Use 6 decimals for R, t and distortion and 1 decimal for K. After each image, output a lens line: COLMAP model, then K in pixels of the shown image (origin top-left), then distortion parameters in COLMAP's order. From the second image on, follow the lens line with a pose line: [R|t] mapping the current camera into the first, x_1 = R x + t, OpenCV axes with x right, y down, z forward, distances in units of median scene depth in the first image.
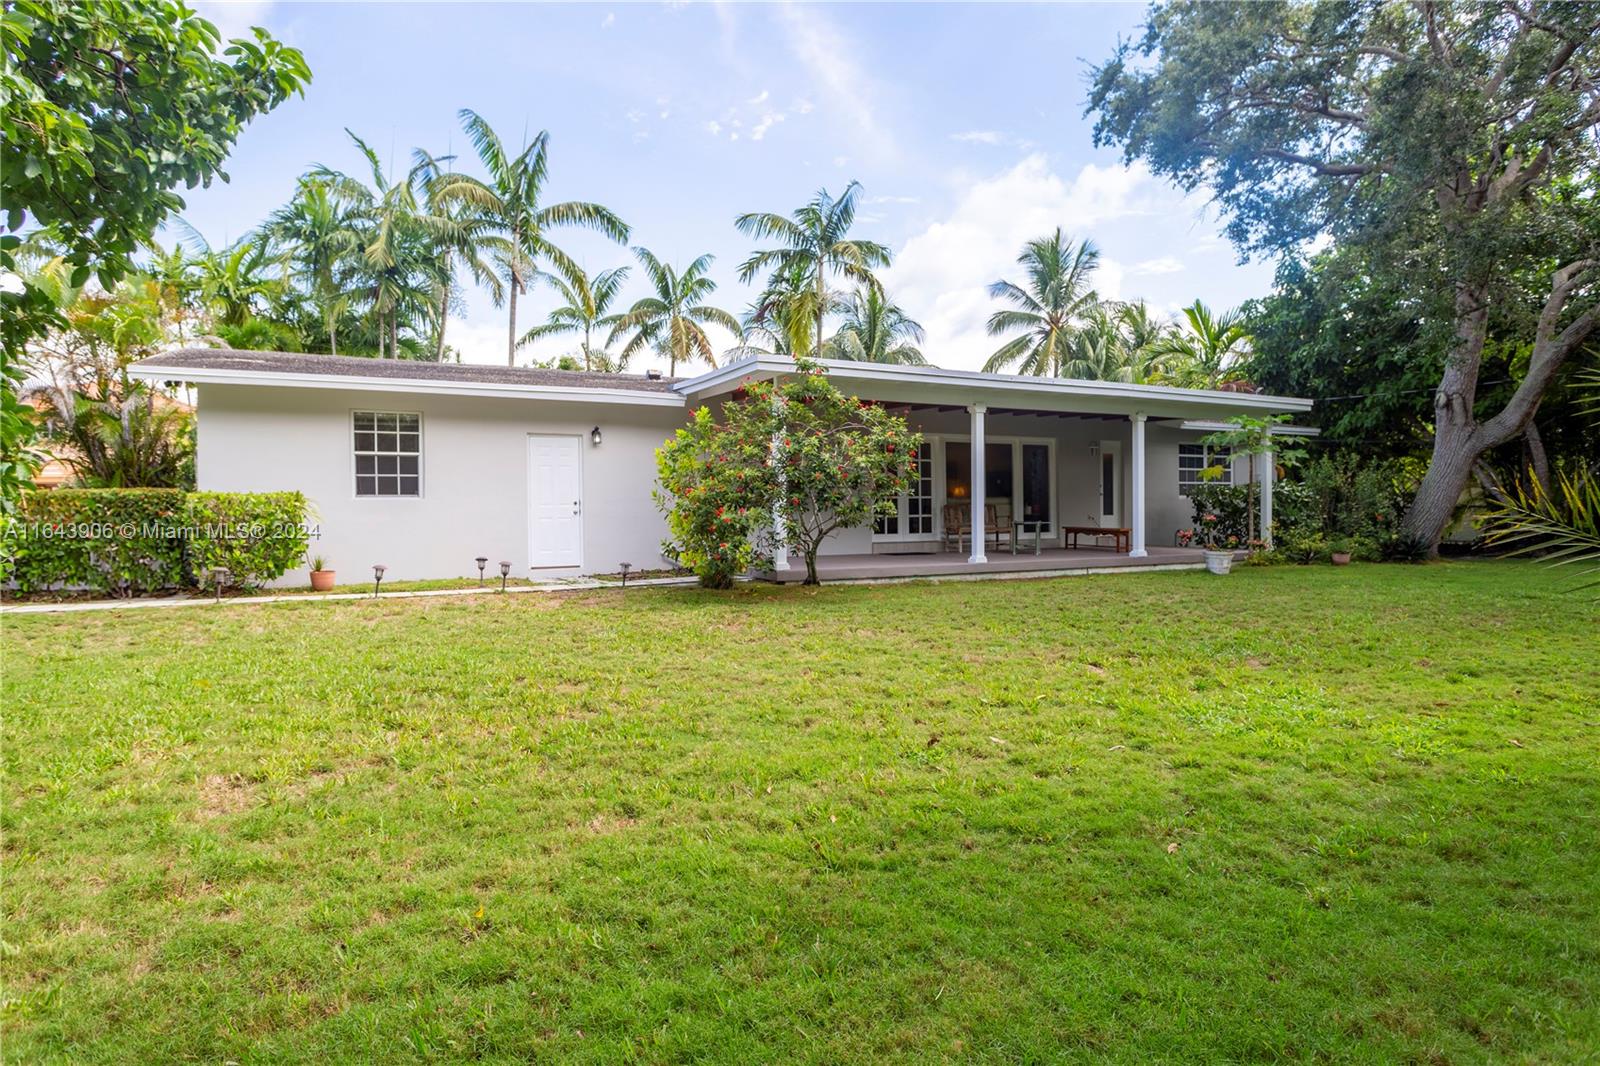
lens RADIAL K [[956.5, 0, 800.0], [0, 956.5, 533.0], [0, 0, 1]] dist [0.001244, 0.003619]
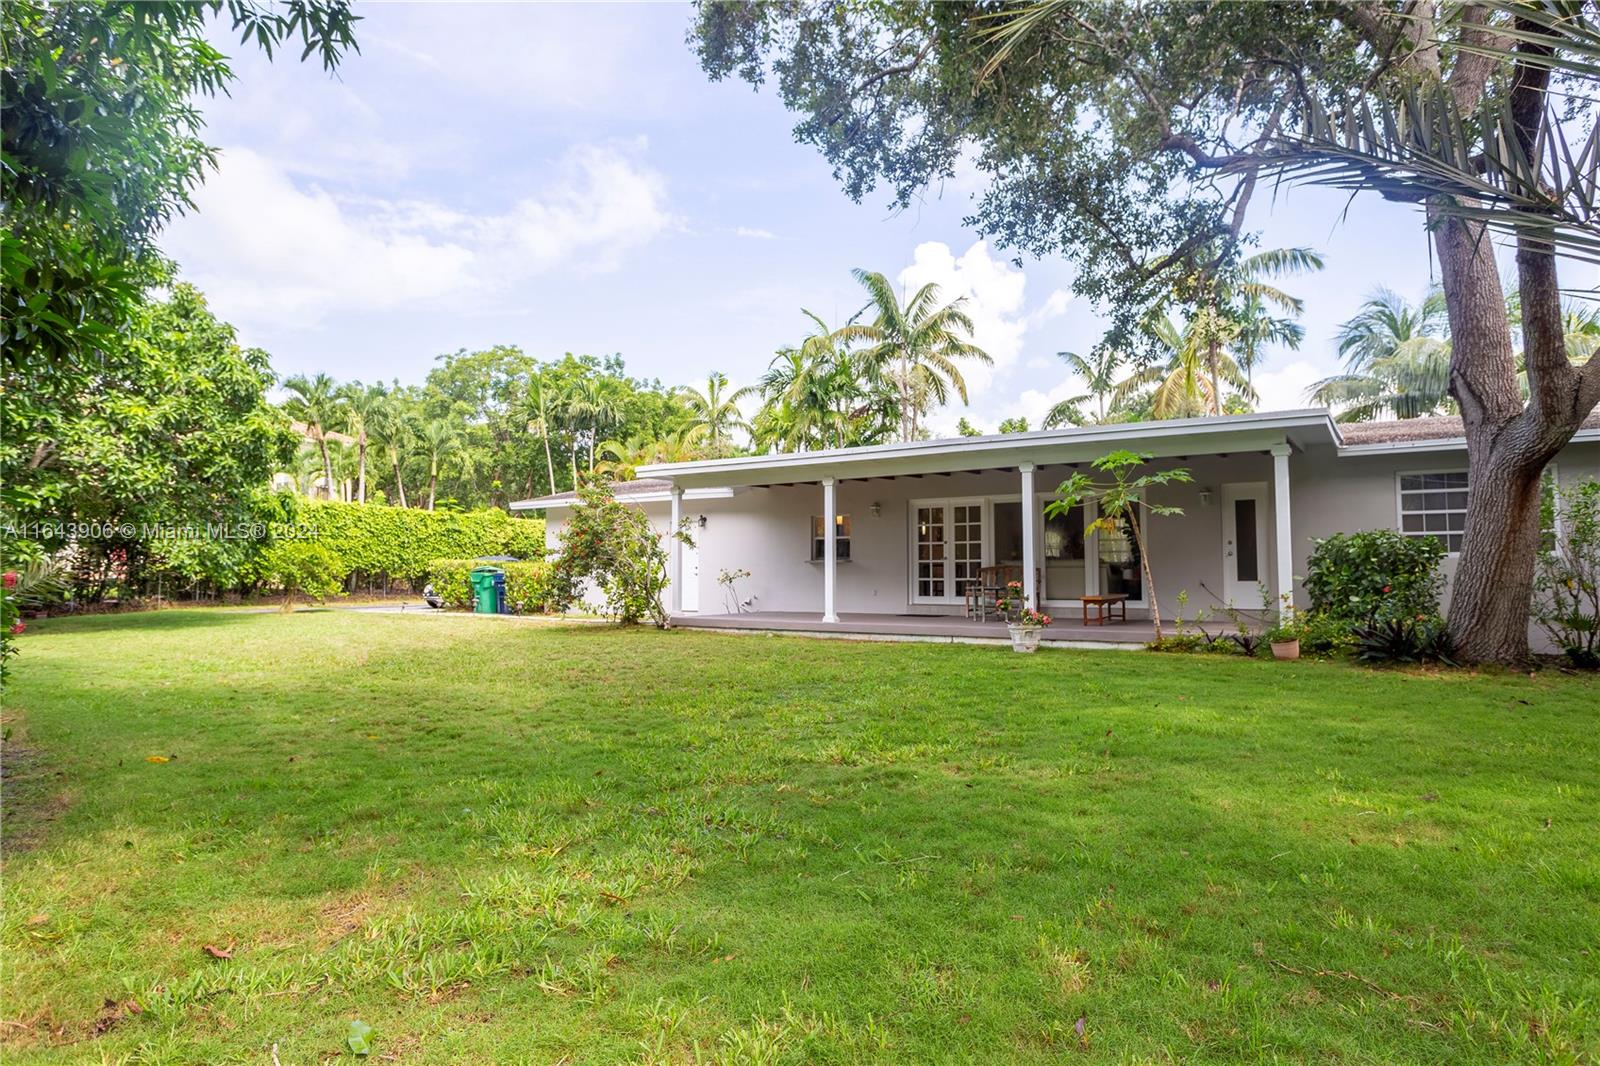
lens RADIAL K [[956.5, 0, 800.0], [0, 956.5, 533.0], [0, 0, 1]] dist [0.001244, 0.003619]
pose [[0.491177, -0.033532, -0.870414, 0.945127], [-0.021373, 0.998494, -0.050527, -0.012281], [0.870798, 0.043421, 0.489721, 0.373064]]
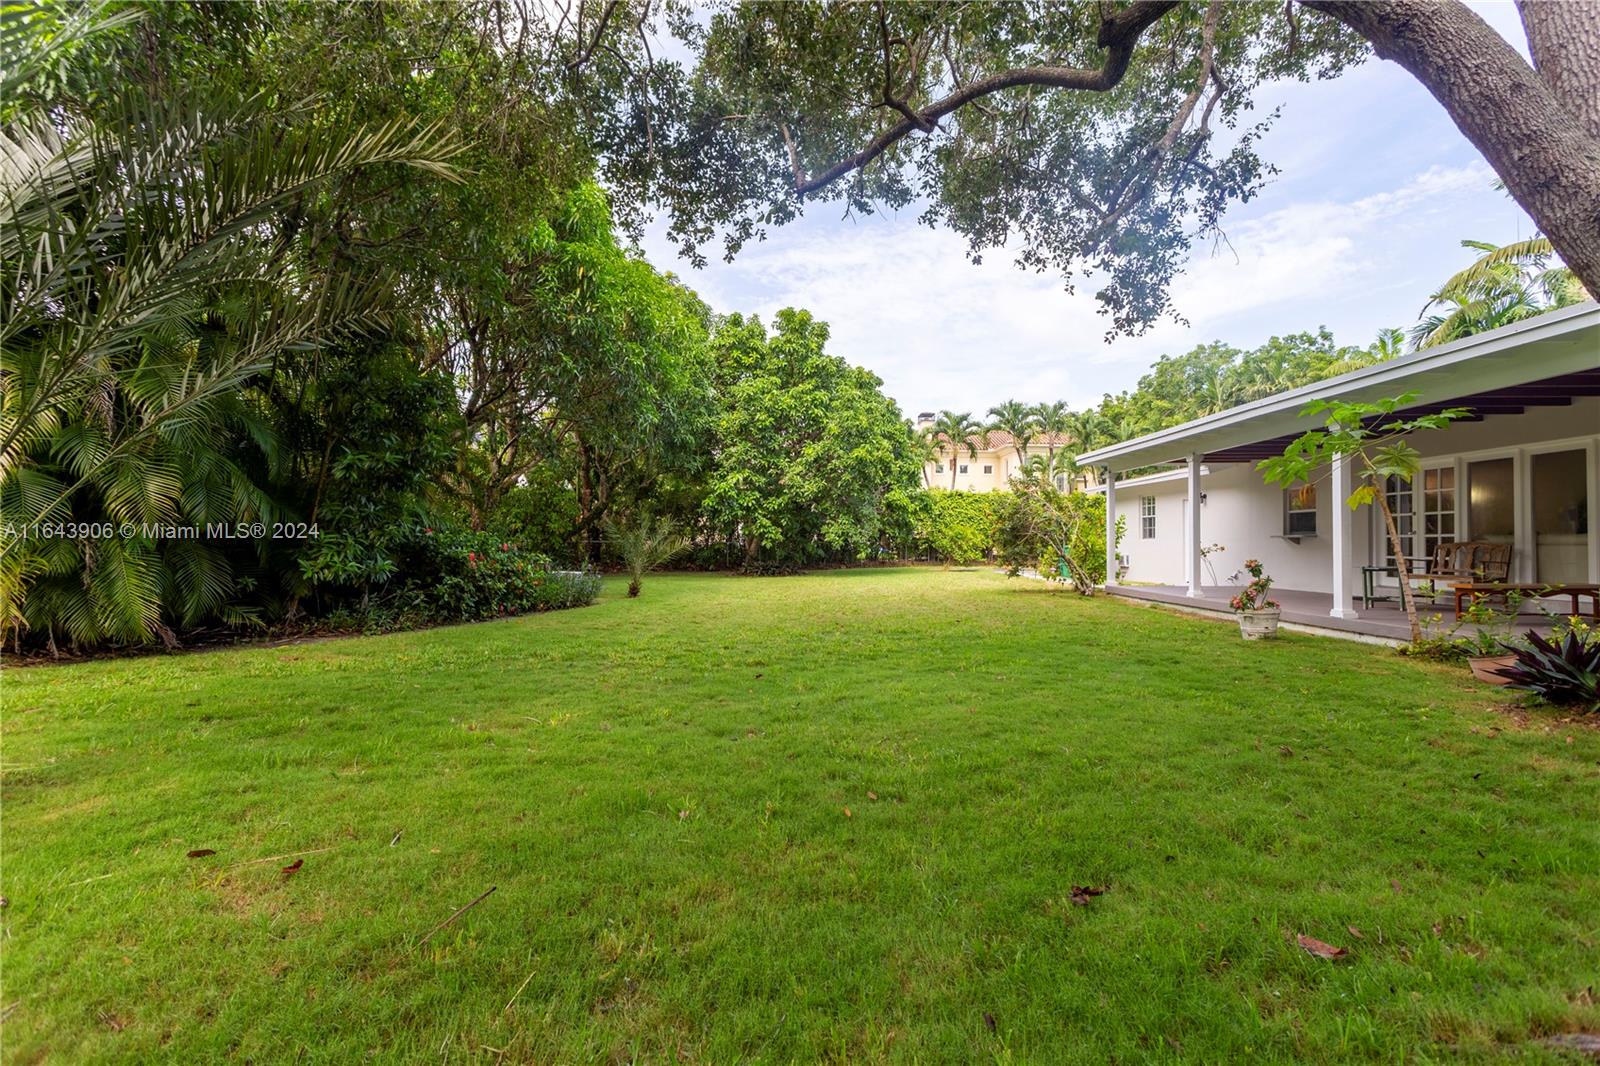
lens RADIAL K [[798.3, 0, 802.5], [0, 798.3, 532.6], [0, 0, 1]] dist [0.016049, -0.000621]
pose [[-0.475557, -0.007321, -0.879654, 1.030541], [-0.022140, 0.999748, 0.003649, -0.031191], [0.879406, 0.021211, -0.475599, 0.885601]]
